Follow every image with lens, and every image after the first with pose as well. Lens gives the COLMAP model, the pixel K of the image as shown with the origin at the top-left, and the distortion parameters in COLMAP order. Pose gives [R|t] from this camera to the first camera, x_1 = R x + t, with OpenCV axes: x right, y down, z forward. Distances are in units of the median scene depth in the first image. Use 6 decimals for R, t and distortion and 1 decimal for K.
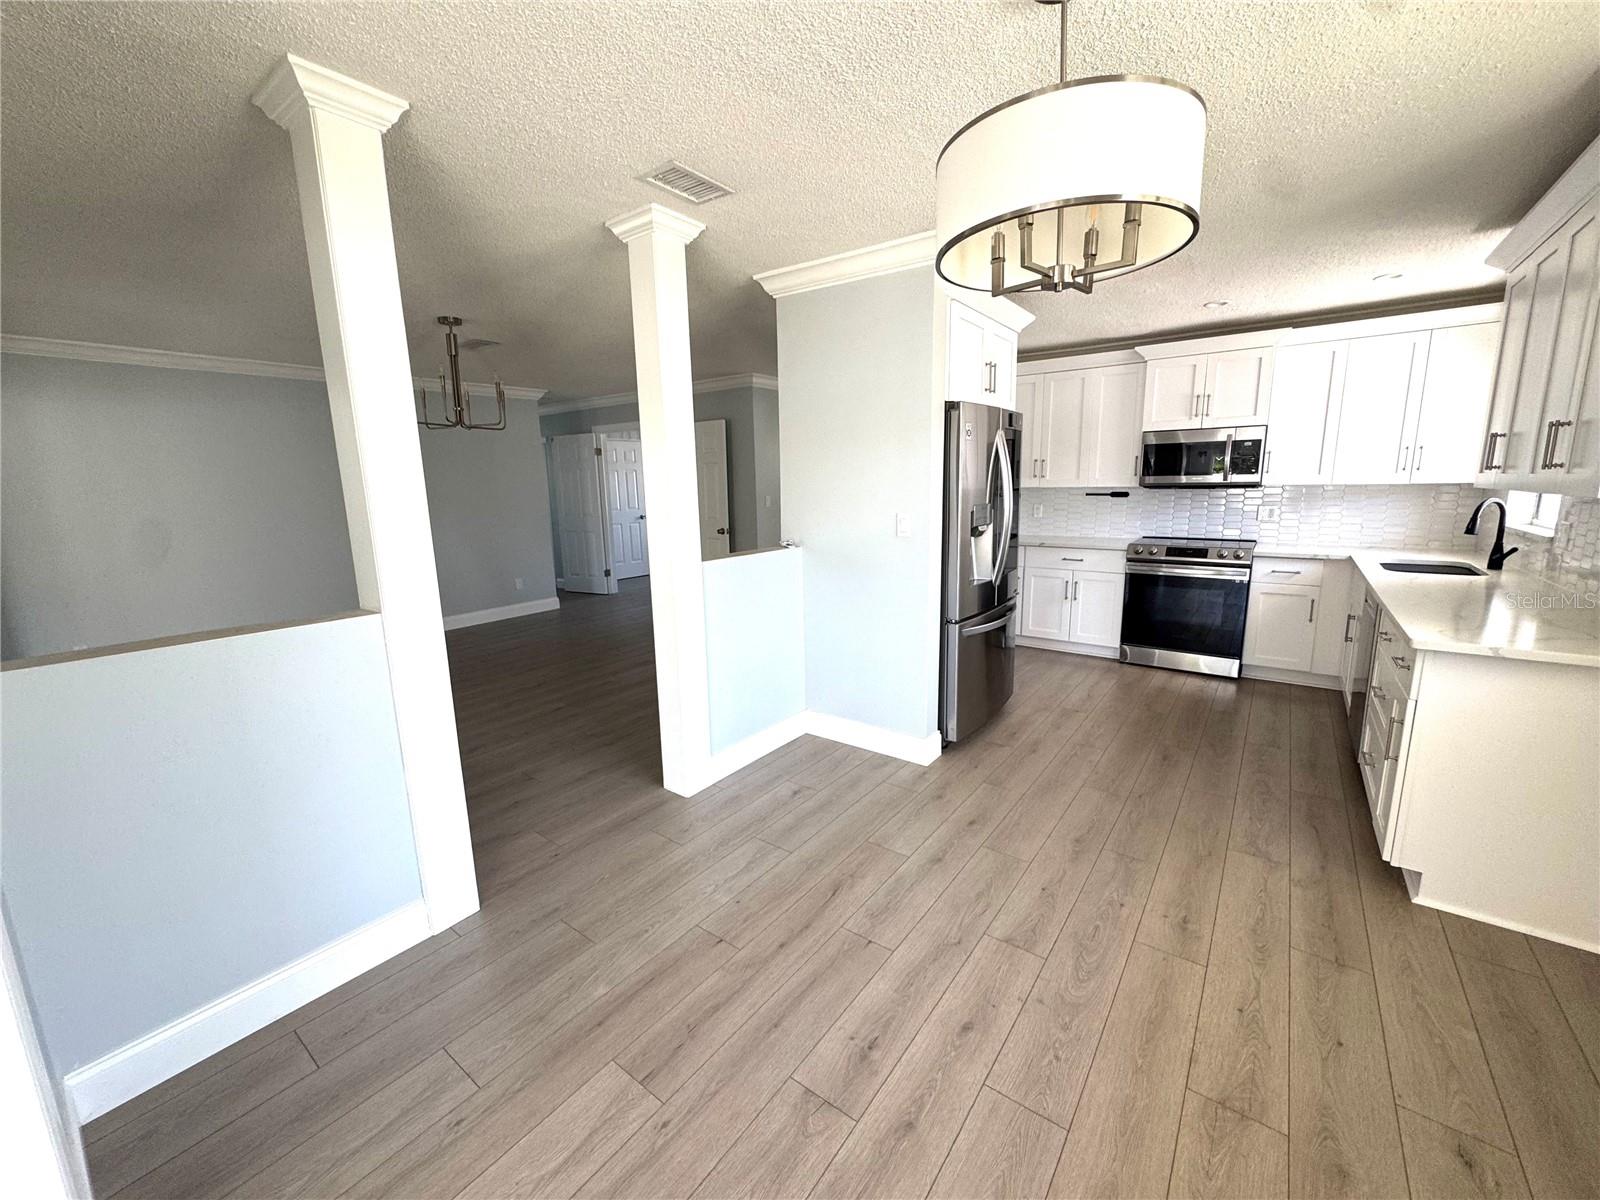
lens RADIAL K [[638.5, 0, 800.0], [0, 638.5, 600.0], [0, 0, 1]] dist [-0.004615, -0.000328]
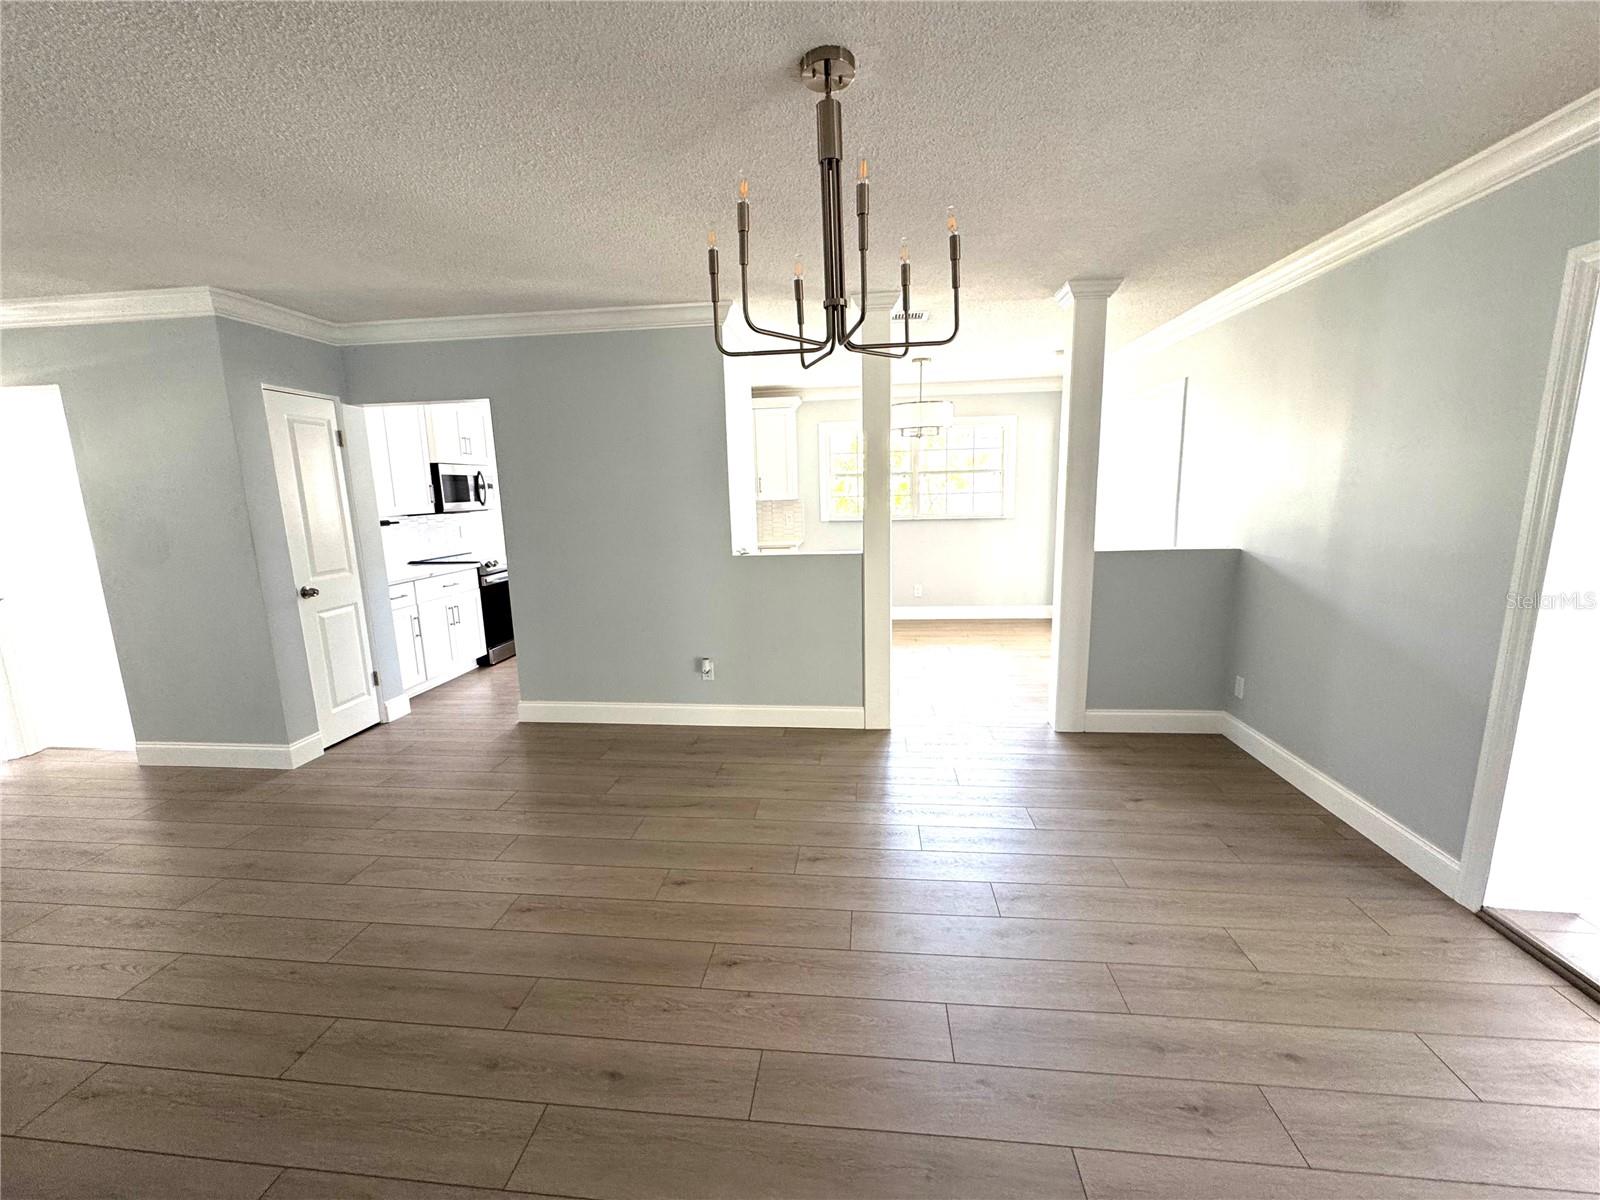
lens RADIAL K [[639.1, 0, 803.7], [0, 639.1, 599.1], [0, 0, 1]] dist [-0.003959, -0.000007]
pose [[-0.514432, -0.113239, 0.850021, -0.486166], [0.194612, 0.949962, 0.244332, -0.123124], [-0.835156, 0.291116, -0.466654, 0.688103]]
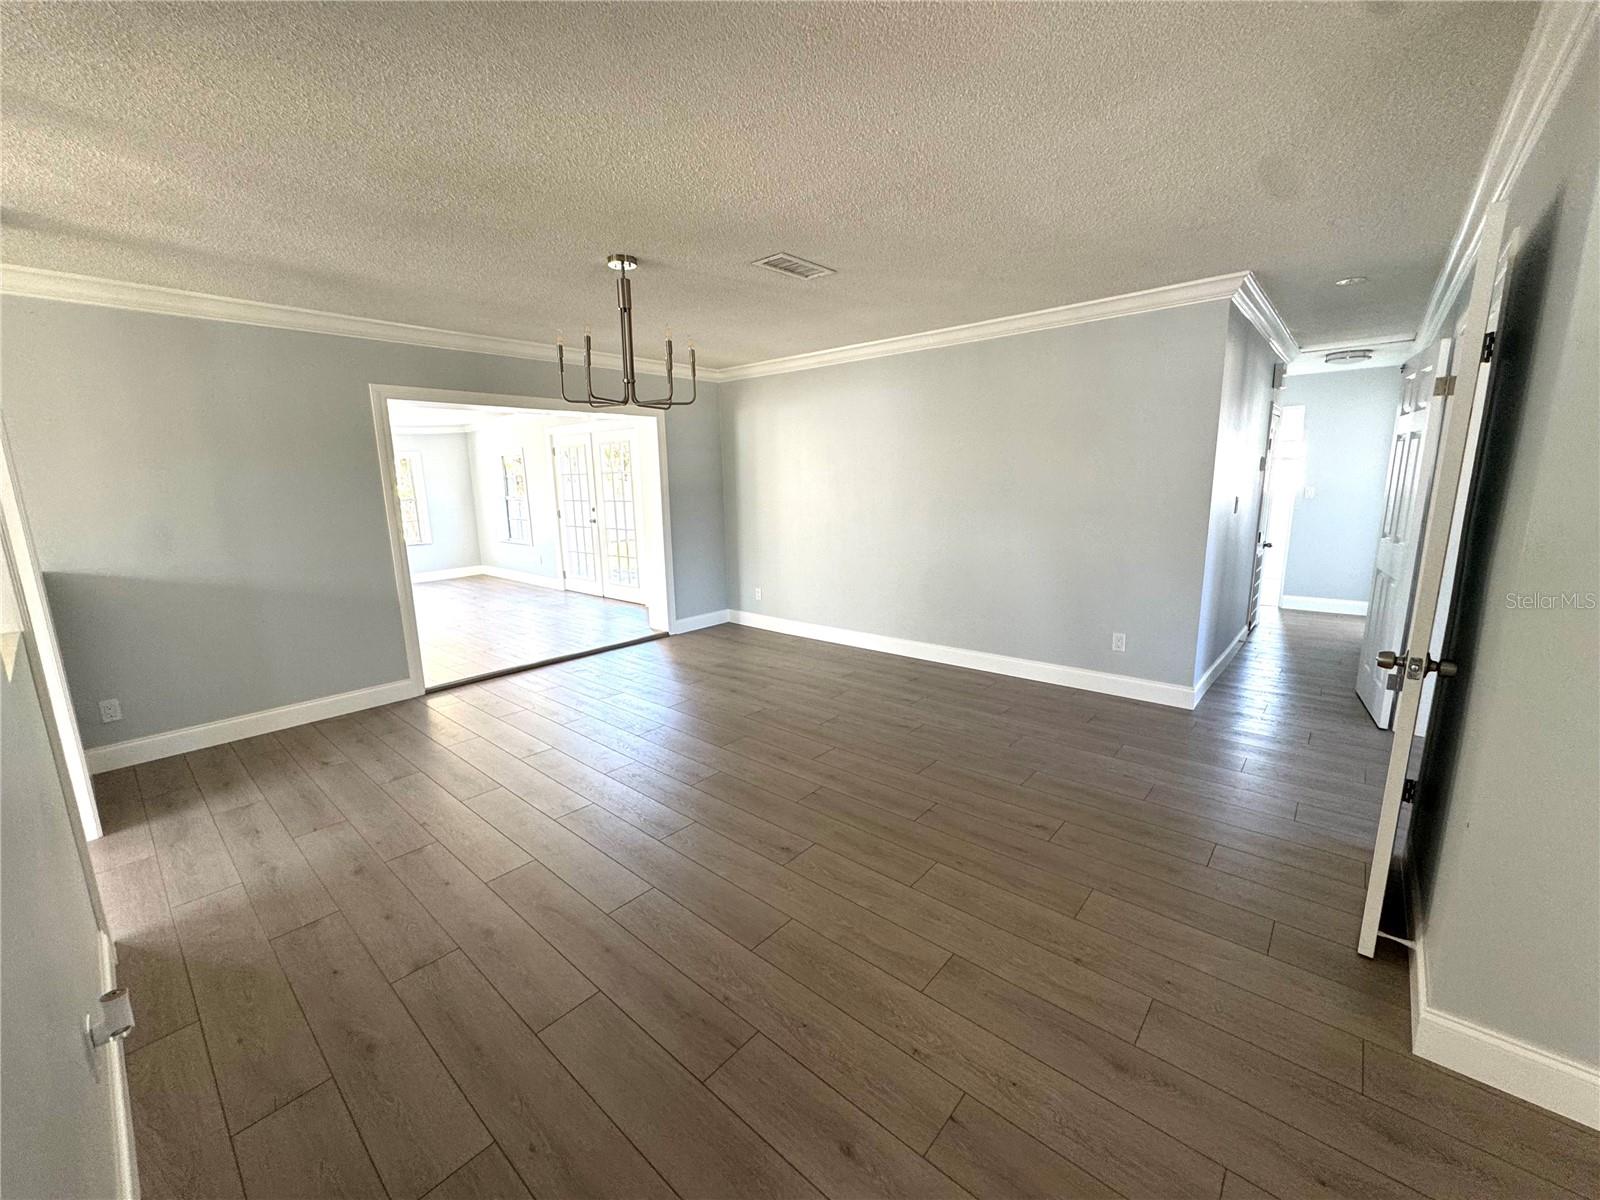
lens RADIAL K [[638.5, 0, 800.0], [0, 638.5, 600.0], [0, 0, 1]] dist [-0.004615, -0.000328]
pose [[-0.075180, 0.214591, -0.973806, 0.133290], [-0.163395, 0.960719, 0.224322, -0.138310], [0.983692, 0.175980, -0.037164, 0.697968]]
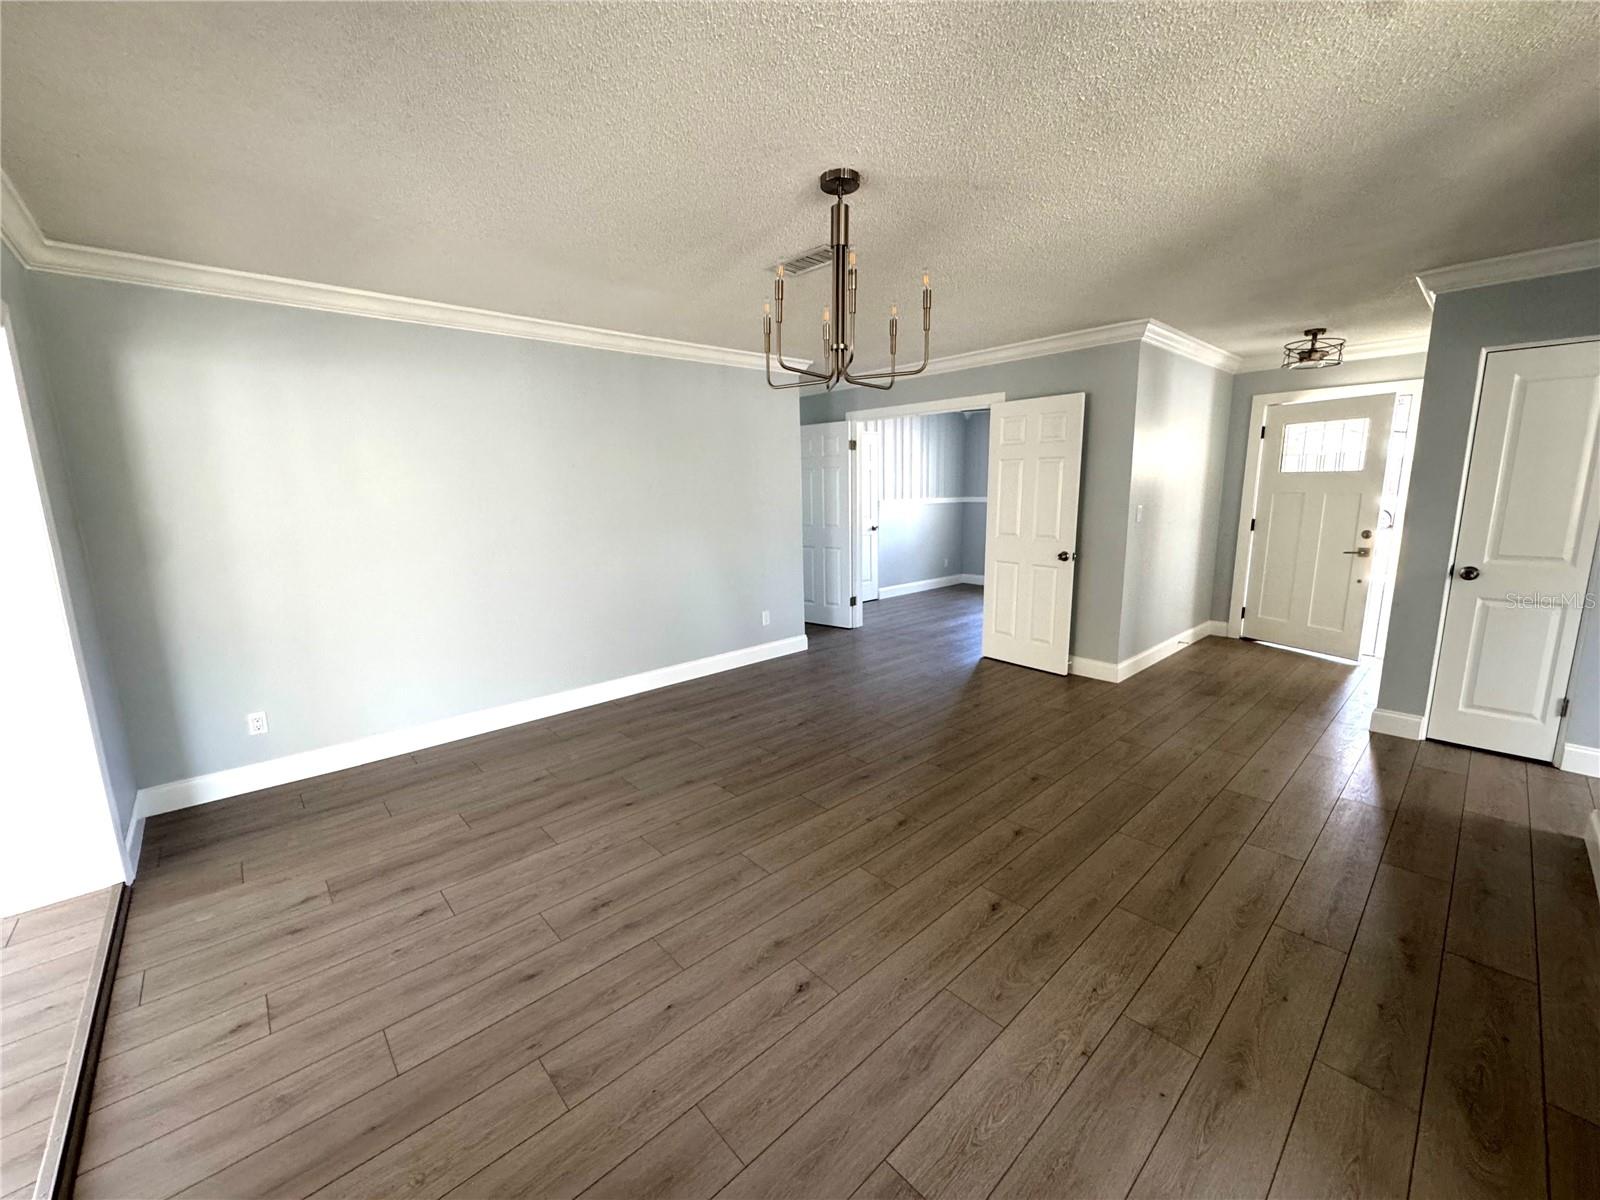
lens RADIAL K [[638.5, 0, 800.0], [0, 638.5, 600.0], [0, 0, 1]] dist [-0.004615, -0.000328]
pose [[0.982904, 0.038529, -0.180043, -0.253876], [-0.039838, 0.999199, -0.003661, -0.043201], [0.179758, 0.010771, 0.983652, 0.251393]]
